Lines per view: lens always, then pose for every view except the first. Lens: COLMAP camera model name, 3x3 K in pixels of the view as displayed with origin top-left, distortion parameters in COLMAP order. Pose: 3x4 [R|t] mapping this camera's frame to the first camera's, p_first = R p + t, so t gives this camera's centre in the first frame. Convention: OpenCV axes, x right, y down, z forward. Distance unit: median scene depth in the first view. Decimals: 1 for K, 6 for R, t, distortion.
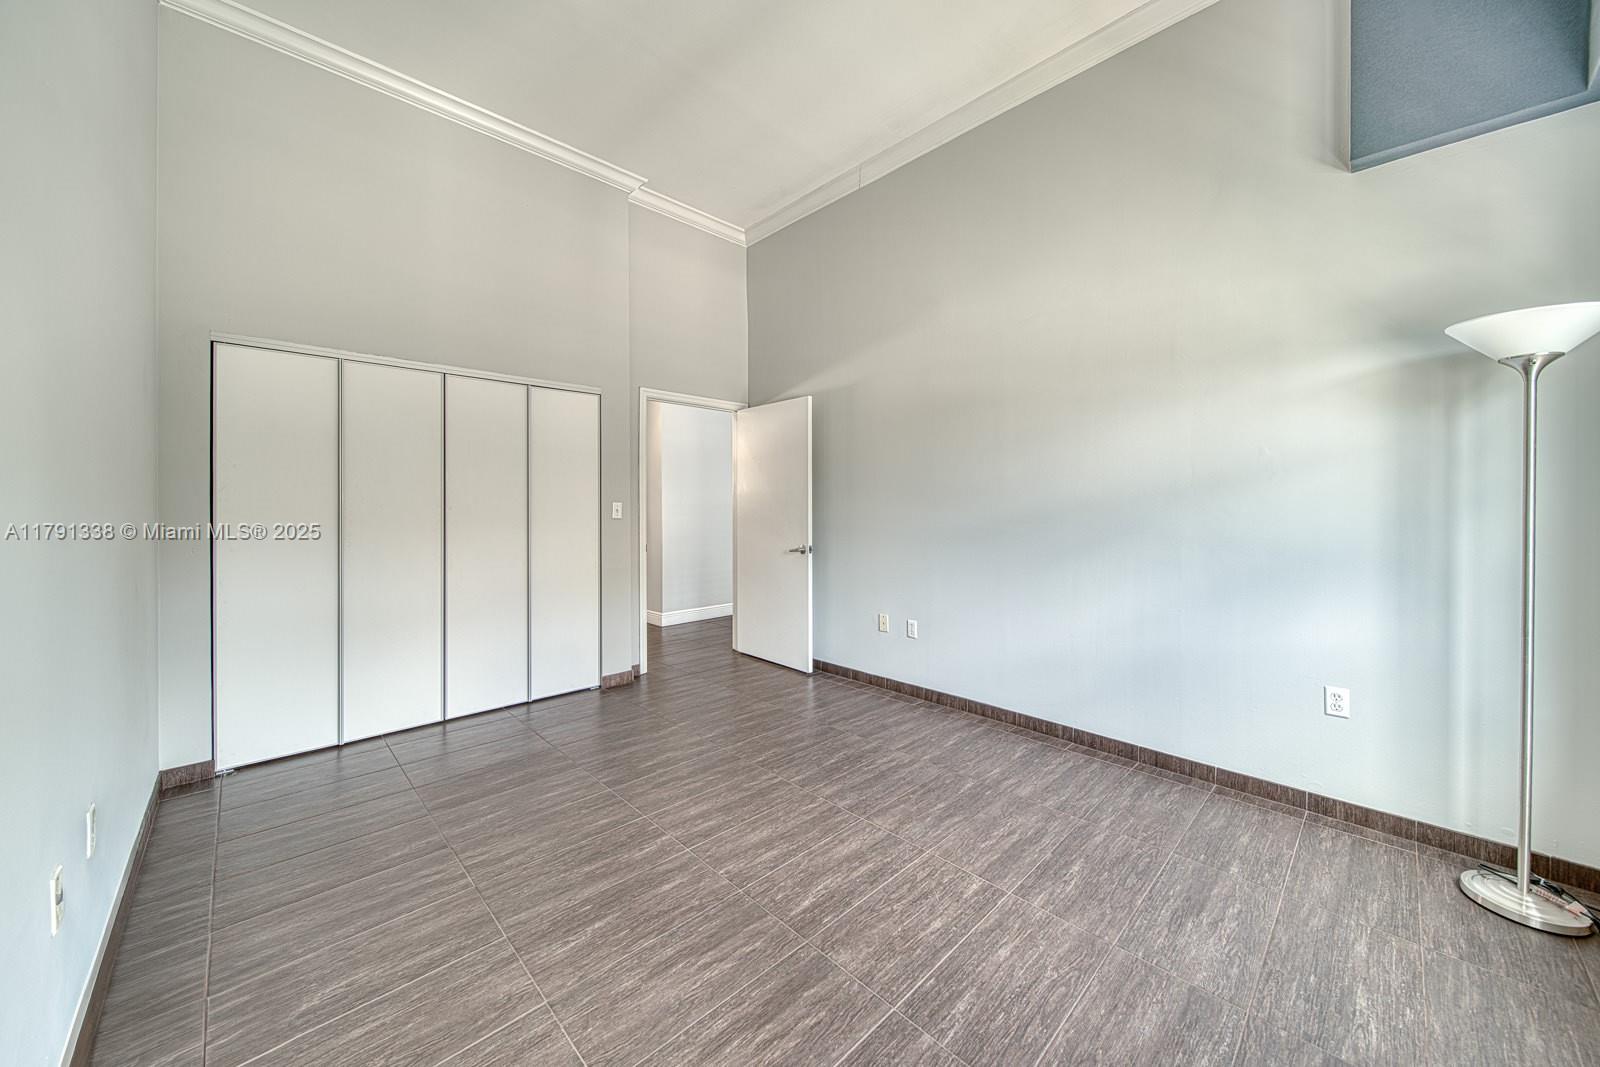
lens RADIAL K [[579.0, 0, 804.3], [0, 579.0, 524.7], [0, 0, 1]] dist [-0.000580, -0.000083]
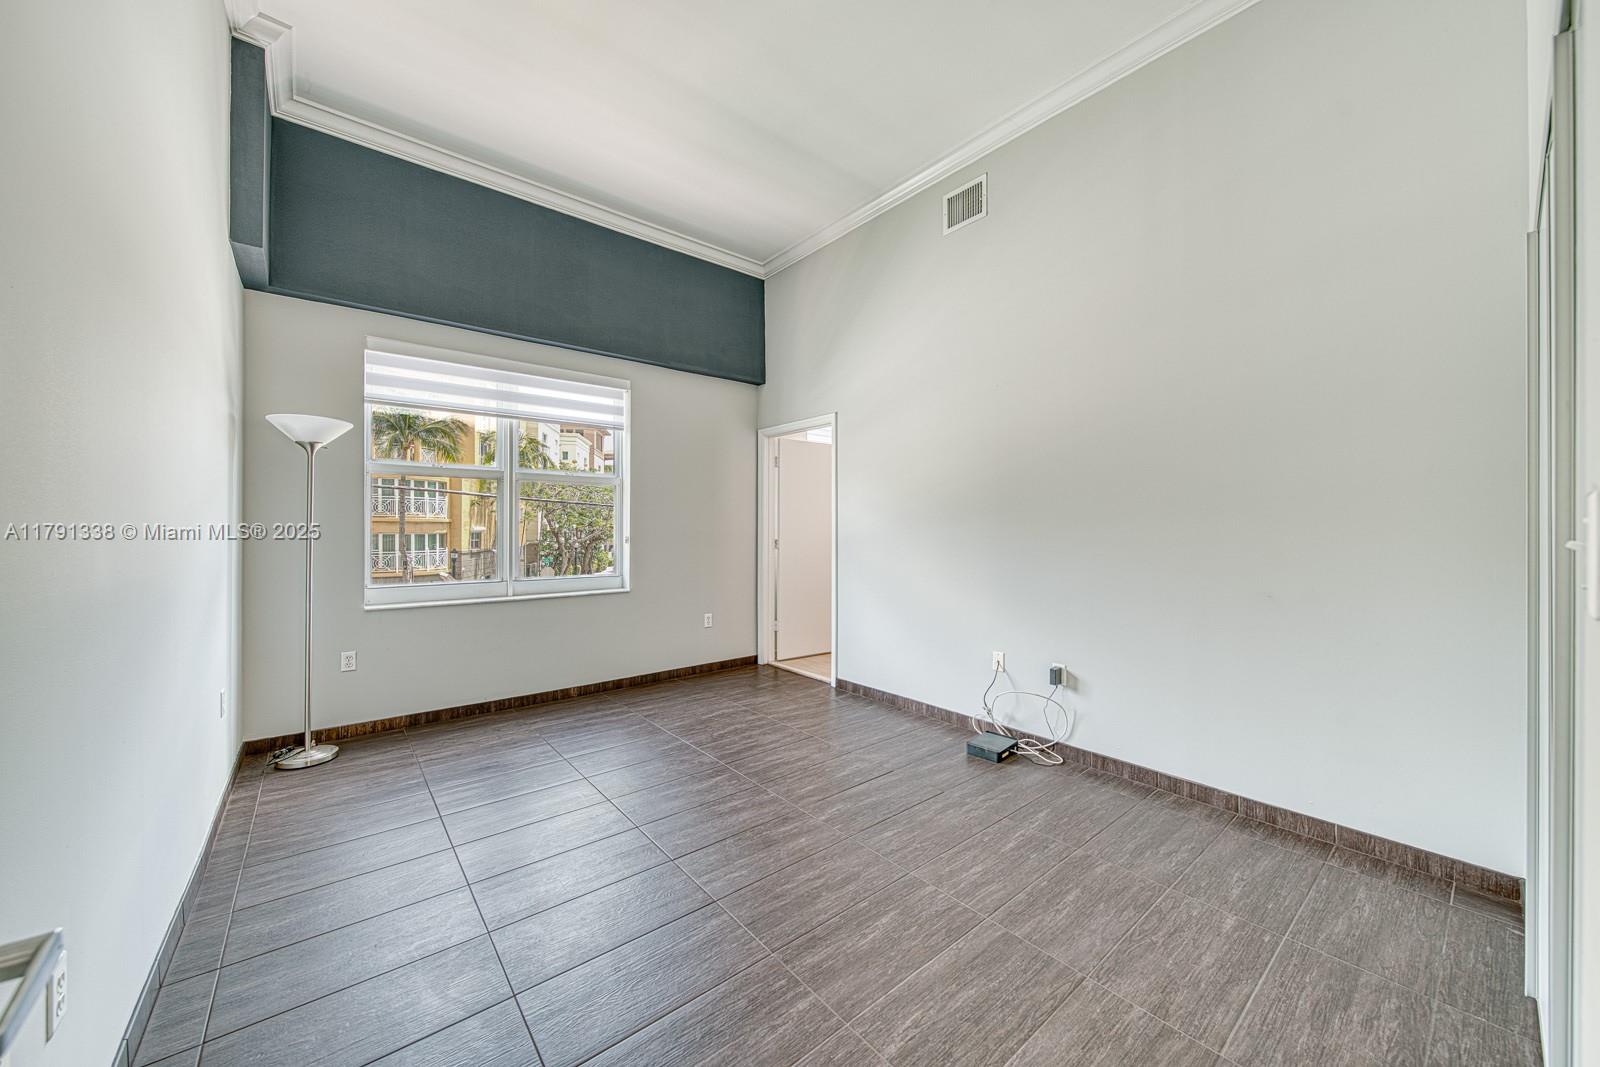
lens RADIAL K [[579.0, 0, 804.3], [0, 579.0, 524.7], [0, 0, 1]] dist [-0.000580, -0.000083]
pose [[-0.997067, 0.001064, 0.076522, -0.322965], [0.002905, 0.999709, 0.023950, -0.063348], [-0.076474, 0.024103, -0.996780, 2.332752]]
